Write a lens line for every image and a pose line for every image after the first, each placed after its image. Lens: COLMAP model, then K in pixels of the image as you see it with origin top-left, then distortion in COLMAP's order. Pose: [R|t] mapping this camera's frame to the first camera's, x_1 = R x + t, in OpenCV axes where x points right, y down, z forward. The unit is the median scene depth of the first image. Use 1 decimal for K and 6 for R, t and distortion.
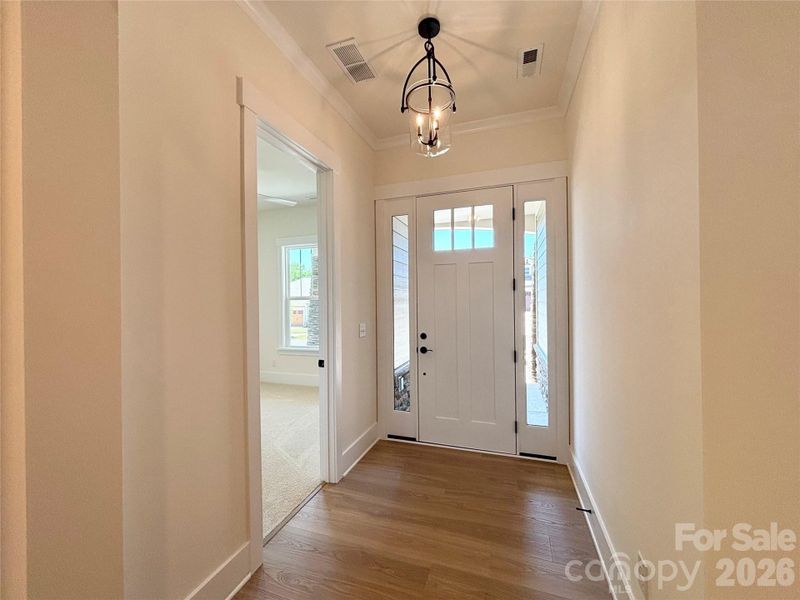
lens RADIAL K [[325.0, 0, 397.5], [0, 325.0, 299.2], [0, 0, 1]] dist [0.001258, -0.000486]
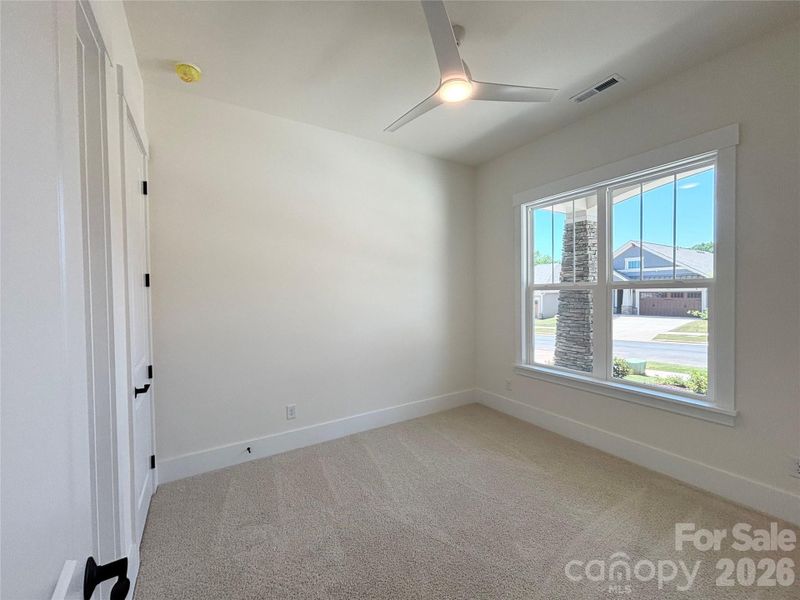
lens RADIAL K [[325.0, 0, 397.5], [0, 325.0, 299.2], [0, 0, 1]] dist [0.001258, -0.000486]
pose [[0.774212, 0.016577, -0.632709, -0.130934], [0.004653, 0.999481, 0.031879, -0.000661], [0.632909, -0.027625, 0.773733, 0.330339]]
